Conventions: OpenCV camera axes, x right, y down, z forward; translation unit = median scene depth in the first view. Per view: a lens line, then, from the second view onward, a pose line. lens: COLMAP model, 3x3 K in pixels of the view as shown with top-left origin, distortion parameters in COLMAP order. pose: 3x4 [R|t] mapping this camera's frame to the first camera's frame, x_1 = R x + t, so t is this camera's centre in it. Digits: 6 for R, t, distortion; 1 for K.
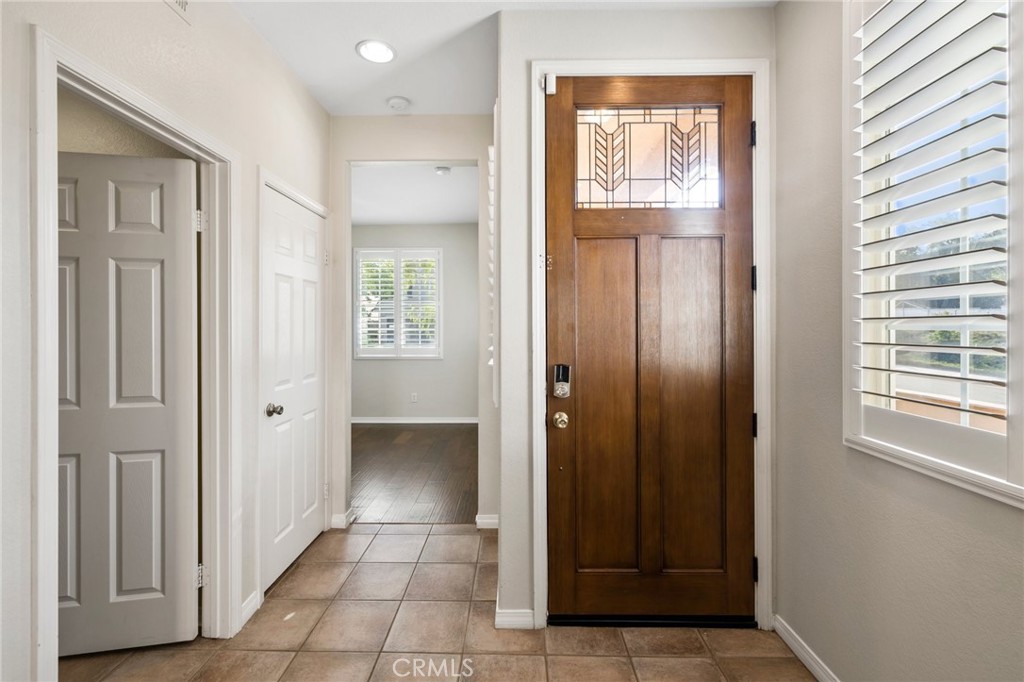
lens RADIAL K [[436.6, 0, 511.0], [0, 436.6, 334.6], [0, 0, 1]] dist [-0.000609, 0.000888]
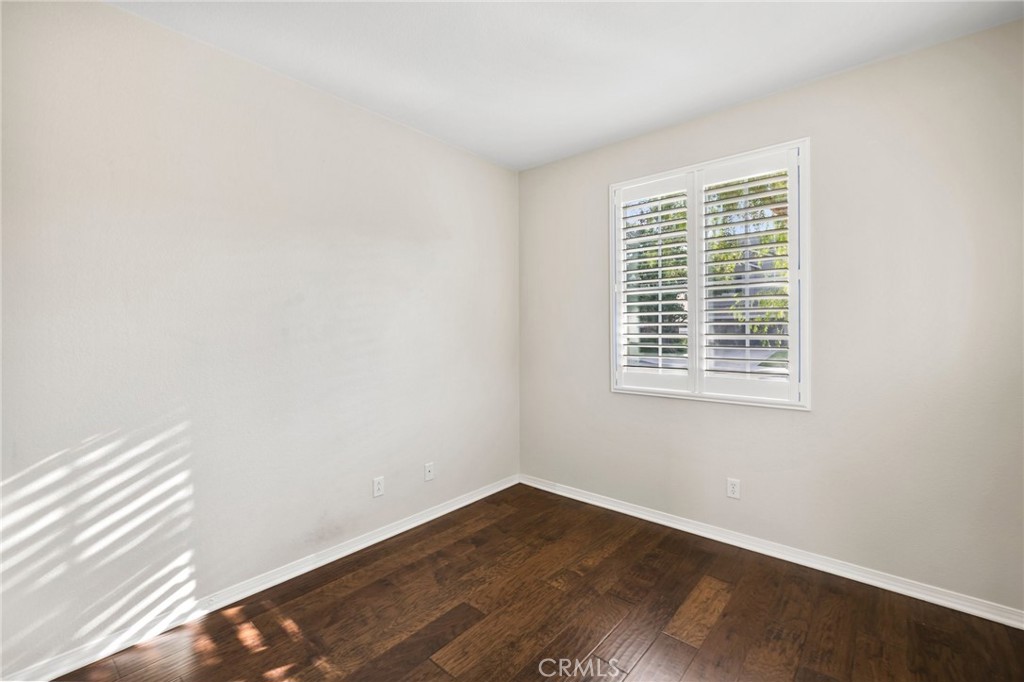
lens RADIAL K [[436.6, 0, 512.1], [0, 436.6, 336.5], [0, 0, 1]] dist [-0.000609, 0.000888]
pose [[0.762220, 0.003978, -0.647306, -0.102778], [-0.007518, 0.999968, -0.002707, -0.009632], [0.647275, 0.006930, 0.762225, 0.505184]]
